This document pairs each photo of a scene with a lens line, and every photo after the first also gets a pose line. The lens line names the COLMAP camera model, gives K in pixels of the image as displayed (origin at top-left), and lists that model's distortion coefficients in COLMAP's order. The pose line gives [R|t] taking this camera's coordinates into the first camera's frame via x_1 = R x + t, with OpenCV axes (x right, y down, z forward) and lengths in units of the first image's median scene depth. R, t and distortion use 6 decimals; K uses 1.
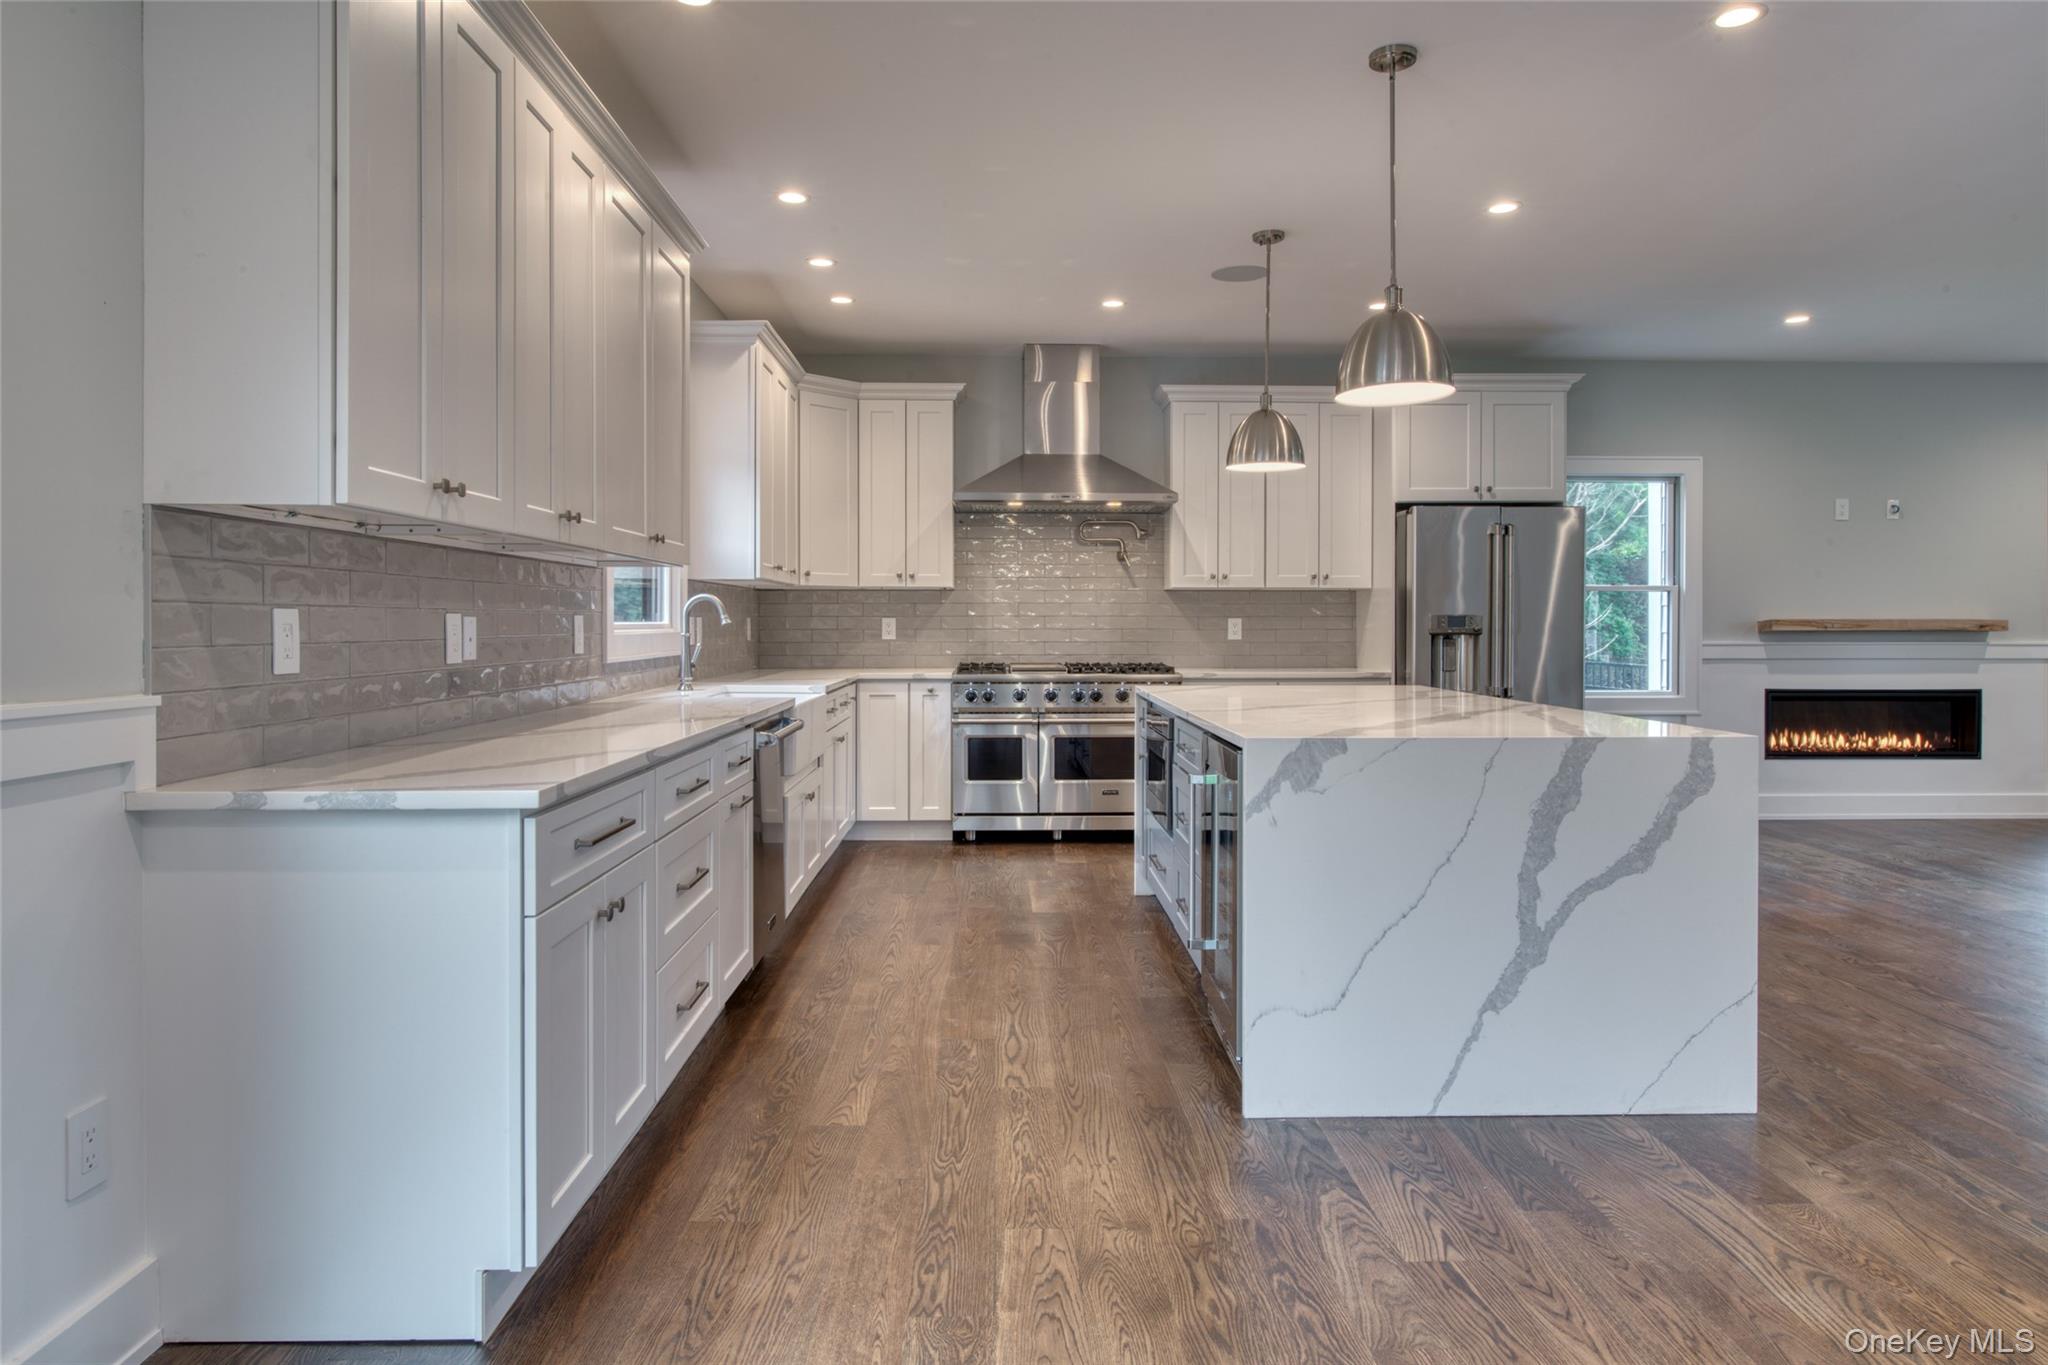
lens RADIAL K [[1215.2, 0, 1026.7], [0, 1215.2, 630.8], [0, 0, 1]] dist [-0.005429, 0.000642]
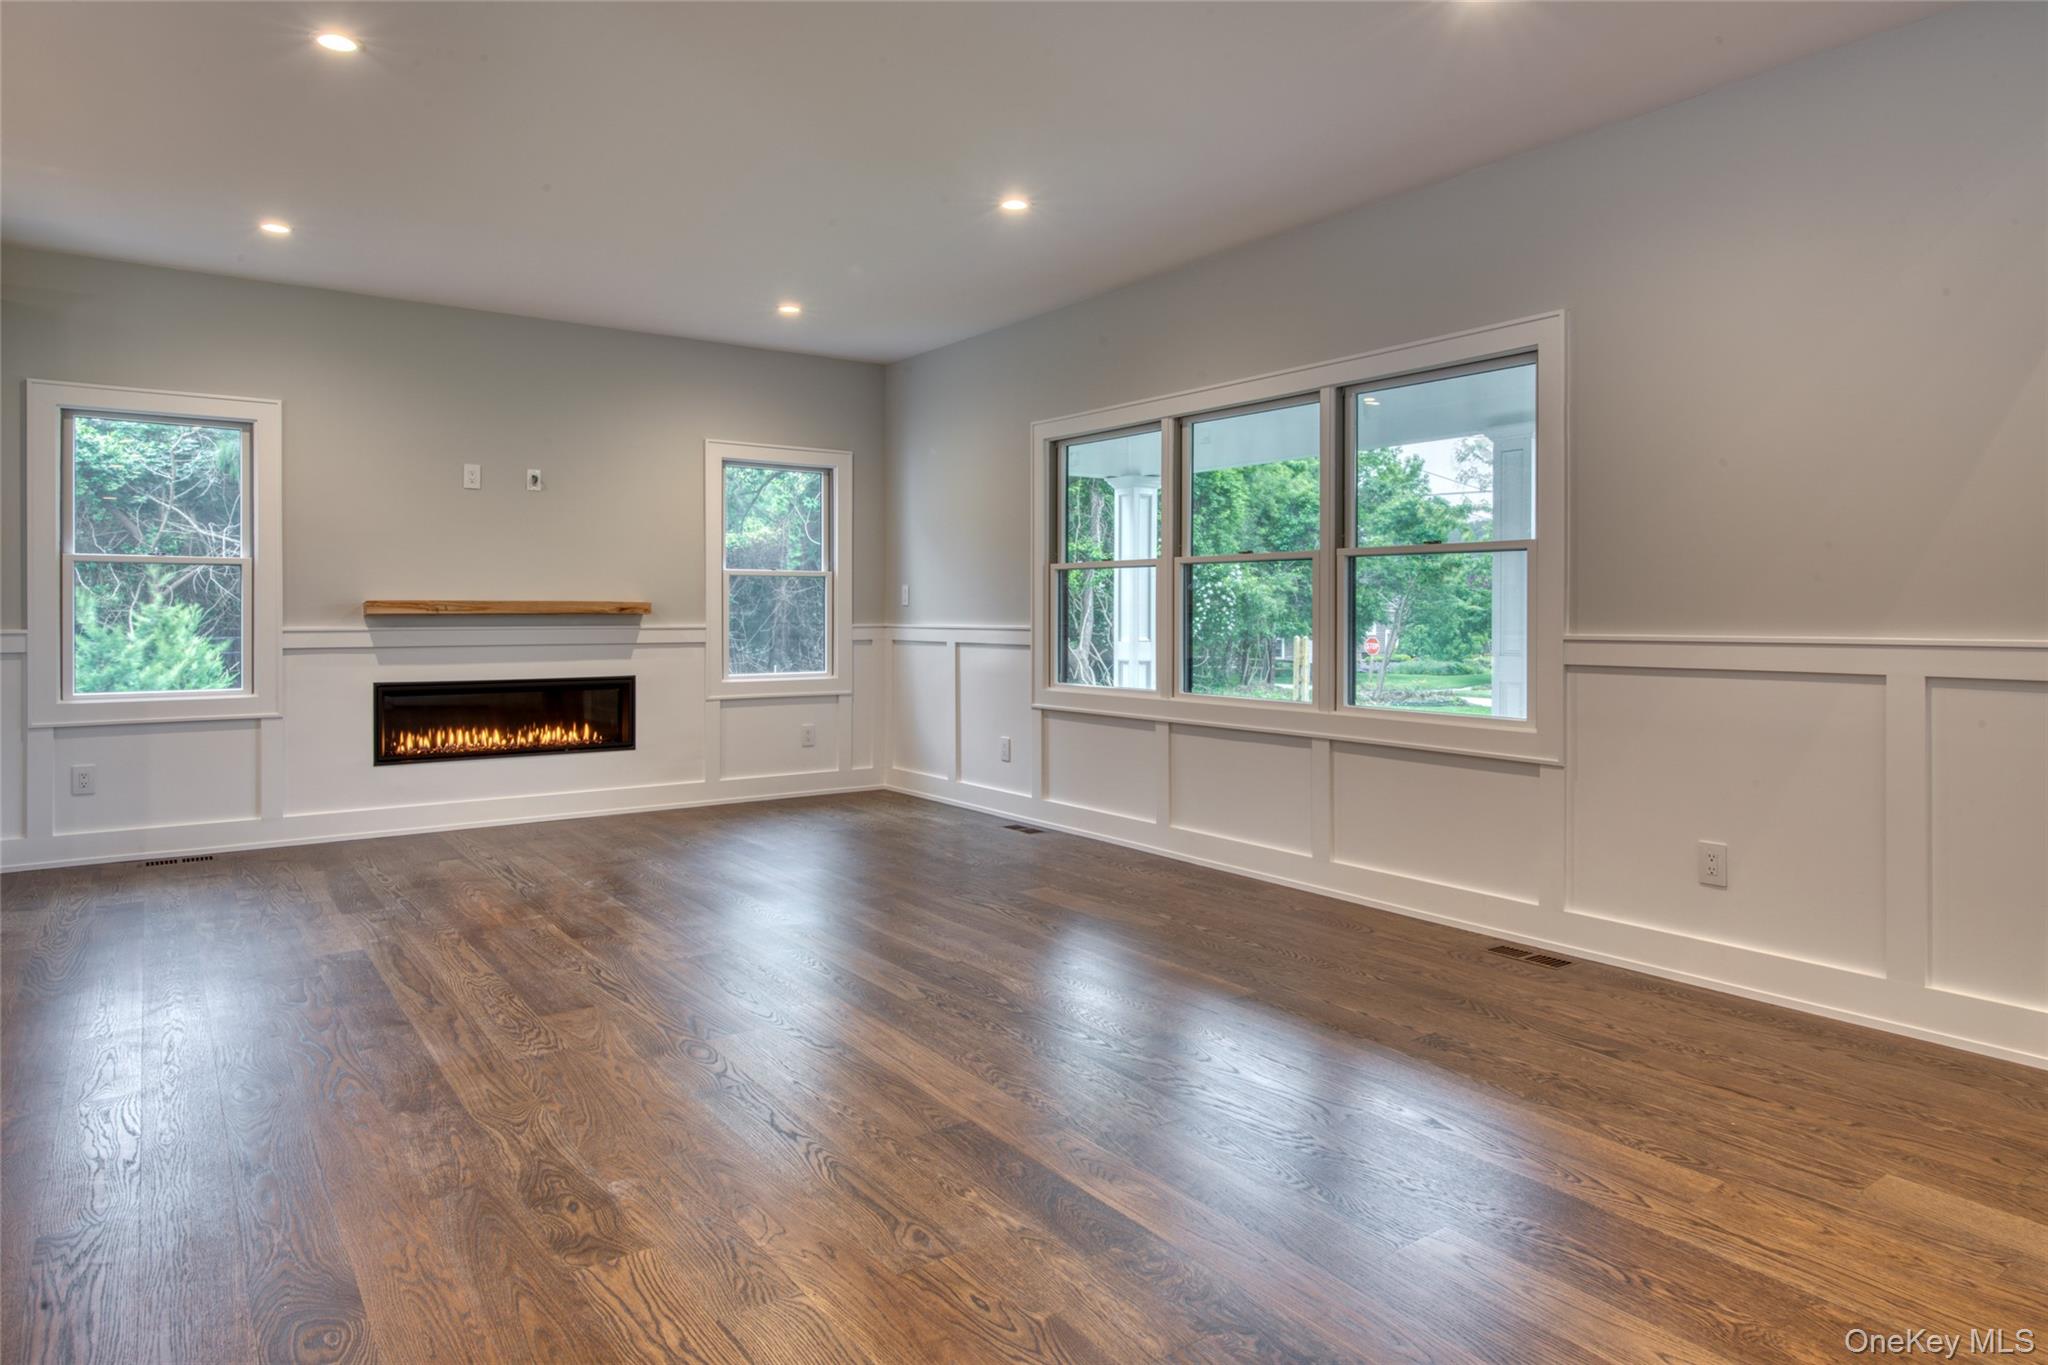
lens RADIAL K [[1215.2, 0, 1020.8], [0, 1215.2, 621.5], [0, 0, 1]] dist [-0.005429, 0.000642]
pose [[0.828487, -0.003810, 0.559995, 0.557232], [0.003049, 0.999993, 0.002293, 0.005039], [-0.560000, -0.000193, 0.828493, 0.049399]]
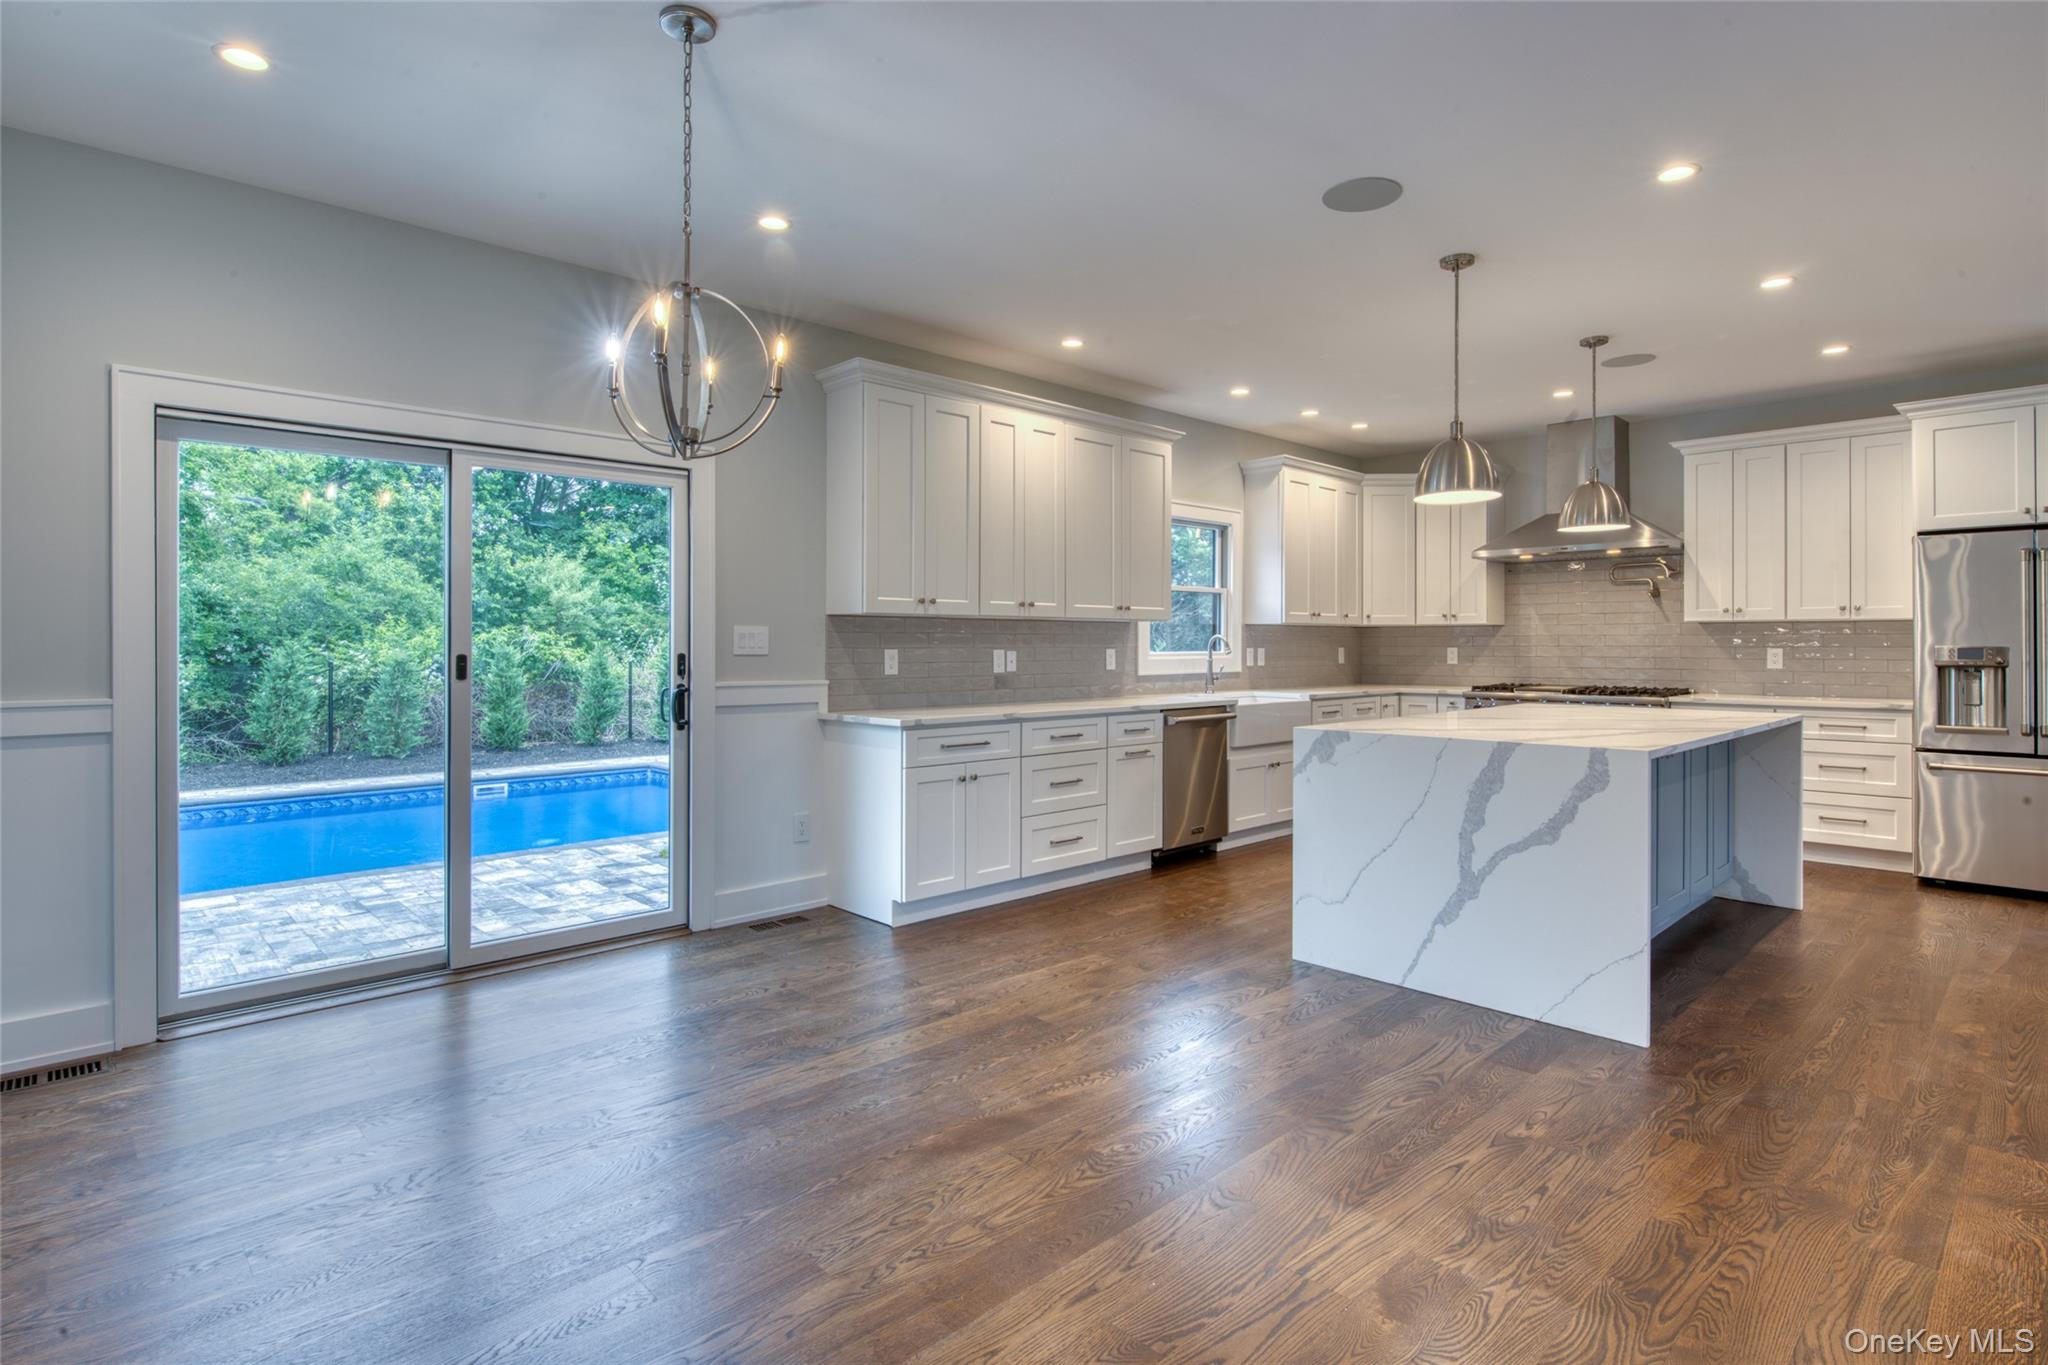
lens RADIAL K [[1028.6, 0, 1025.9], [0, 1028.6, 644.1], [0, 0, 1]] dist [-0.005093, -0.000936]
pose [[0.671998, -0.000628, -0.740553, 0.426165], [-0.004561, 0.999977, -0.004987, -0.007172], [0.740539, 0.006729, 0.671980, -0.090920]]
